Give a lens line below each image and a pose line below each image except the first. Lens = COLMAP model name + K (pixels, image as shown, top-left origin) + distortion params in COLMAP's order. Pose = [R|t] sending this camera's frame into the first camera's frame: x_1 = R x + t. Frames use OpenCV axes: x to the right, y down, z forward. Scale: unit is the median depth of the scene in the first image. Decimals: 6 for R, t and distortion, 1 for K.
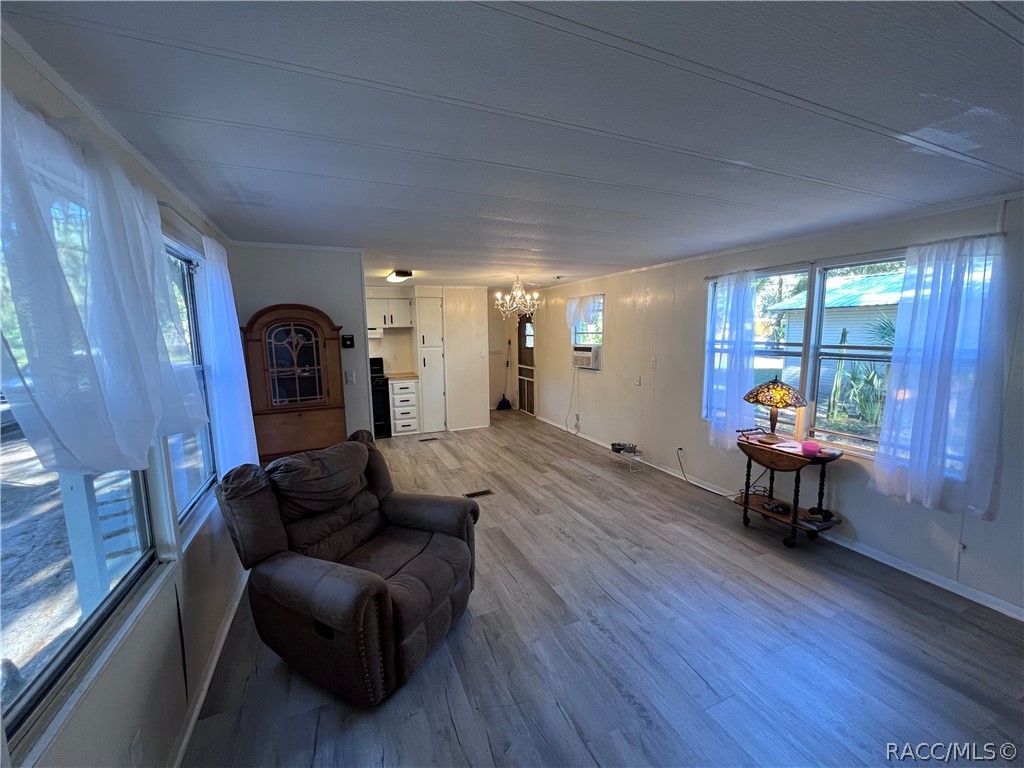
lens RADIAL K [[414.8, 0, 513.7], [0, 414.8, 386.3], [0, 0, 1]] dist [-0.003324, 0.001660]
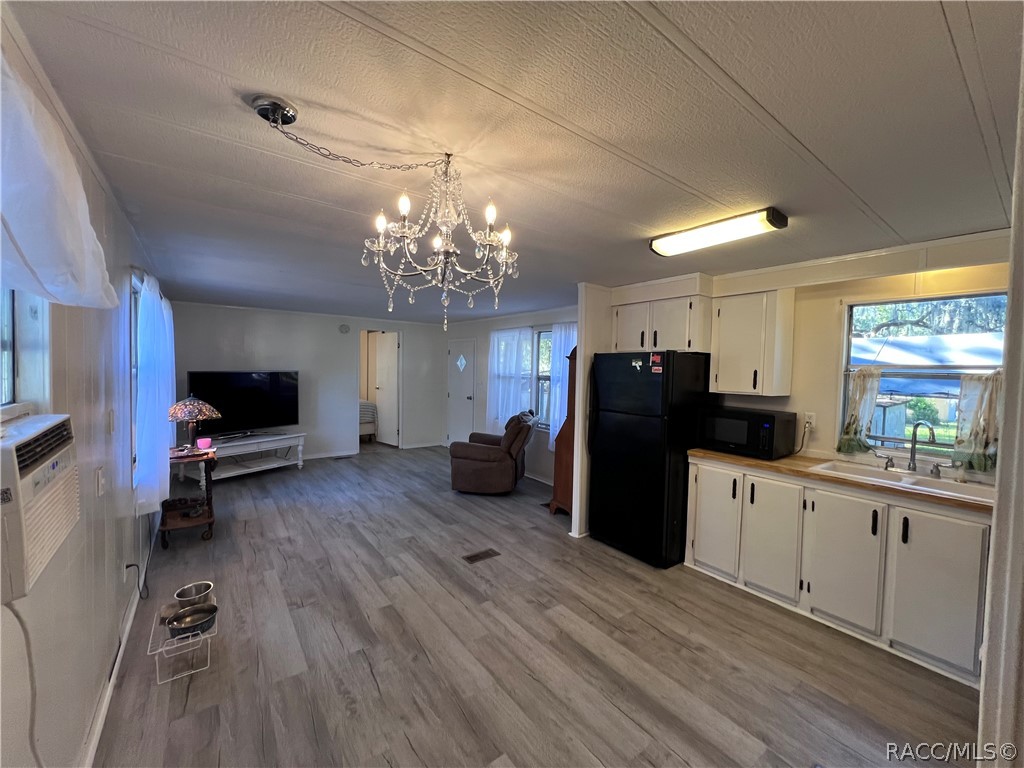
lens RADIAL K [[414.8, 0, 514.2], [0, 414.8, 382.4], [0, 0, 1]] dist [-0.003324, 0.001660]
pose [[-0.974036, -0.002445, -0.226378, 0.035854], [-0.041455, 0.984961, 0.167730, -0.204030], [0.222563, 0.172760, -0.959489, 1.643498]]
